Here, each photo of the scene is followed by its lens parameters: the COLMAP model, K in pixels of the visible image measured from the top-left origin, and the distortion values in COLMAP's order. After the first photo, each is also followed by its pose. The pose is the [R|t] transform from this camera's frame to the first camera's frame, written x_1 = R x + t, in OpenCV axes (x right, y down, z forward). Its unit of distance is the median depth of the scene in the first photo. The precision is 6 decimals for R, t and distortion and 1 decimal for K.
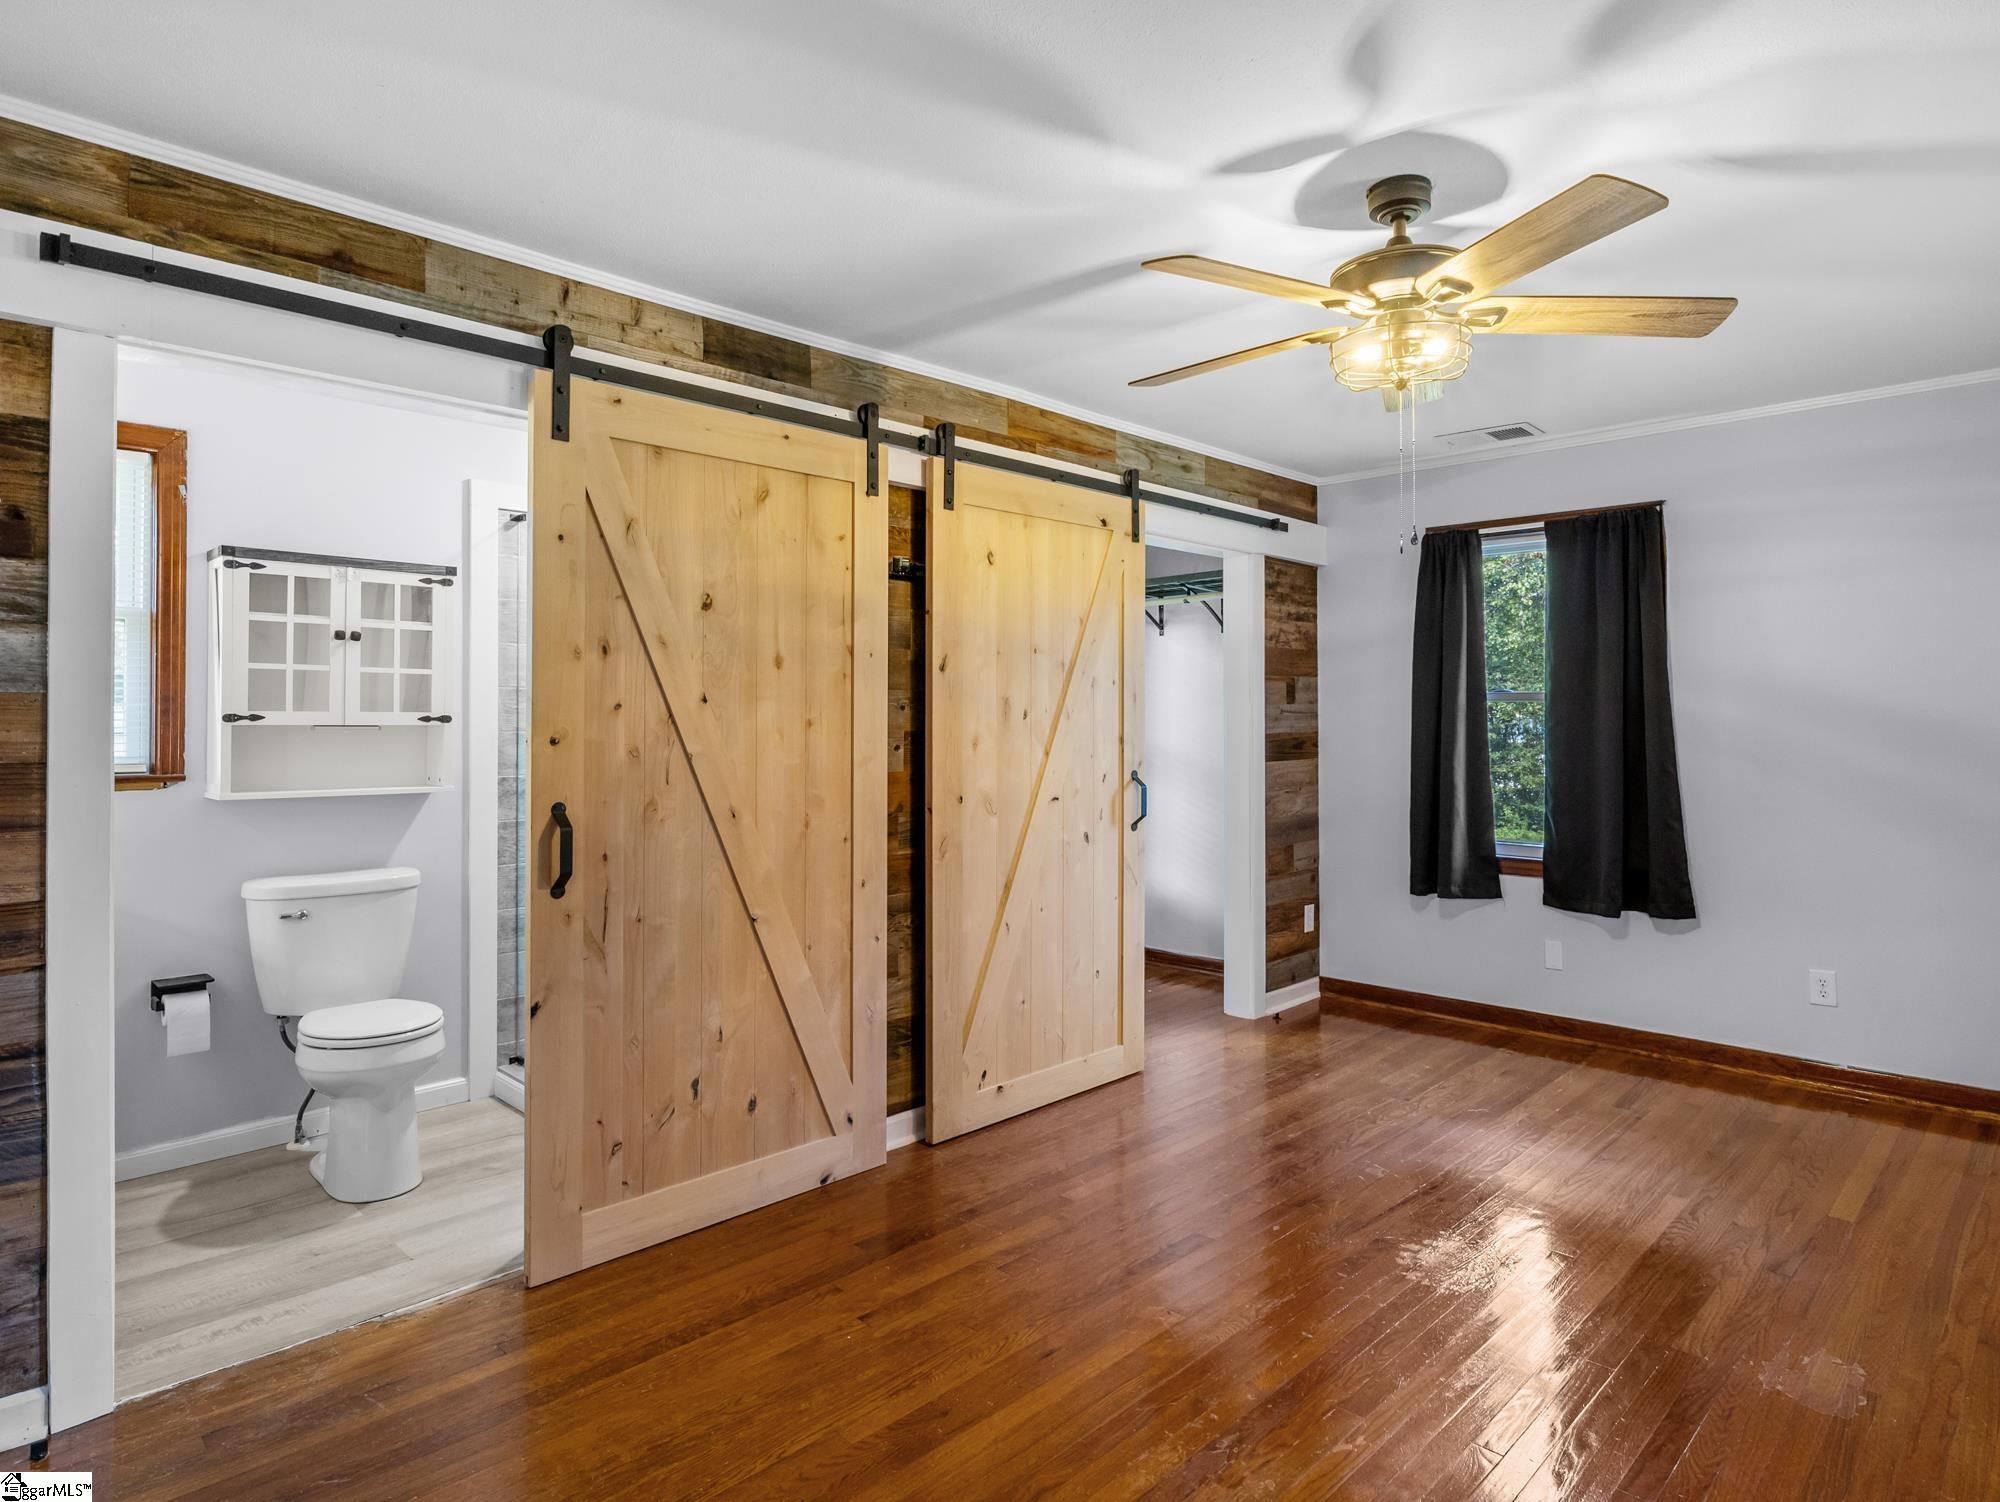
lens RADIAL K [[1129.7, 0, 1004.2], [0, 1129.7, 736.7], [0, 0, 1]] dist [-0.007745, -0.000685]
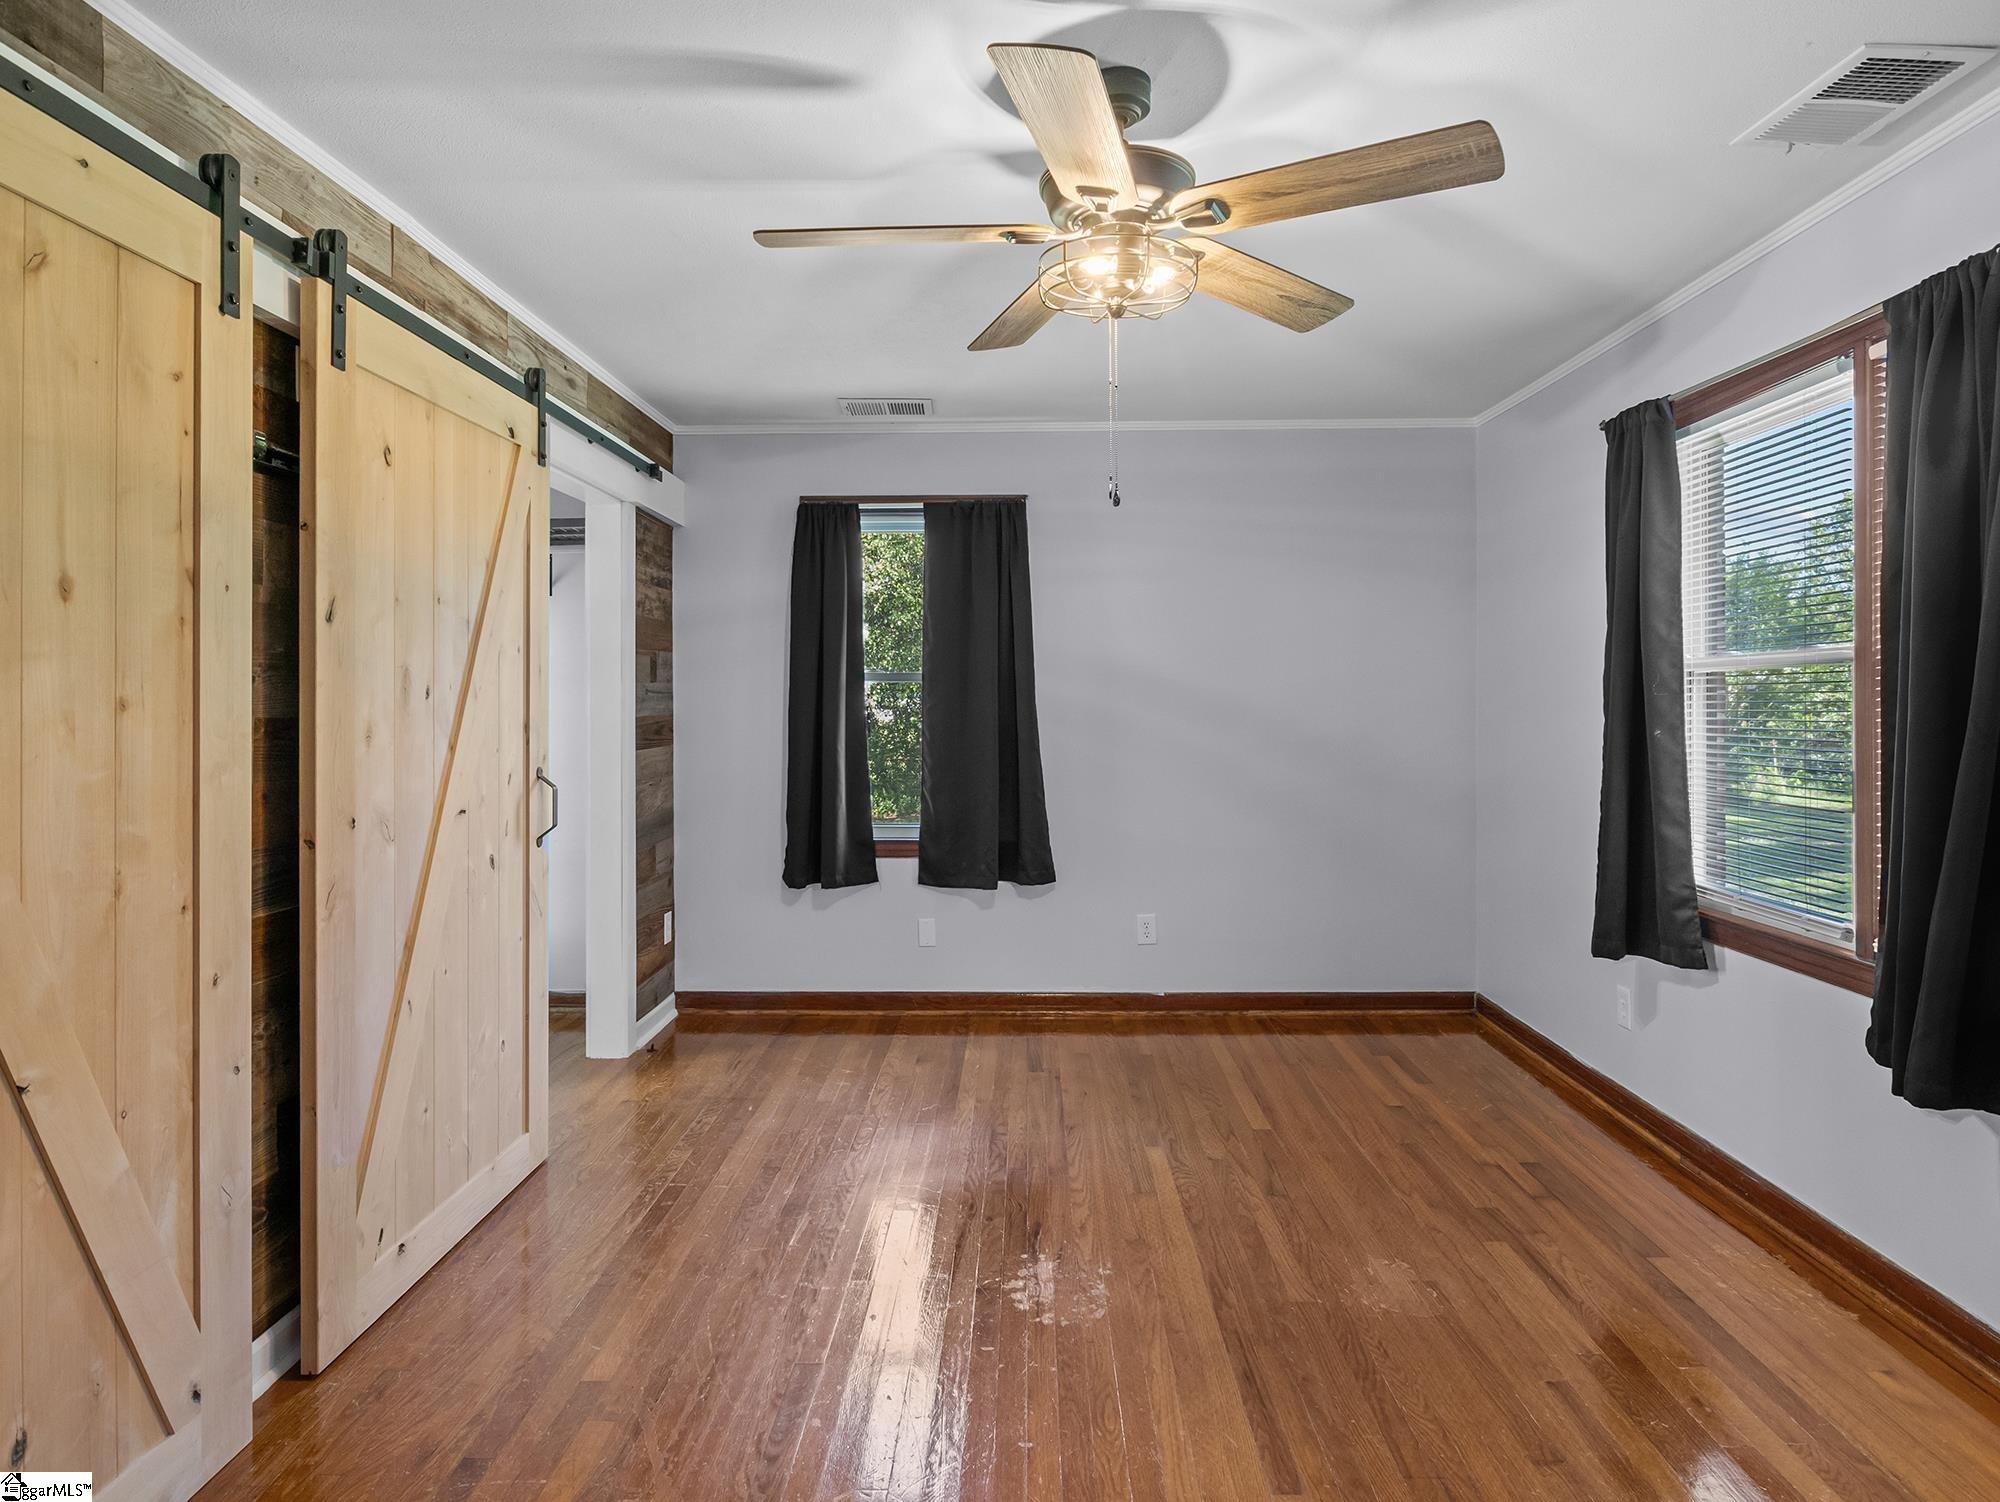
lens RADIAL K [[1129.7, 0, 991.5], [0, 1129.7, 719.4], [0, 0, 1]] dist [-0.007745, -0.000685]
pose [[0.734493, -0.012286, 0.678505, -0.183166], [0.012998, 0.999907, 0.004035, -0.001250], [-0.678492, 0.005856, 0.734584, 0.249254]]
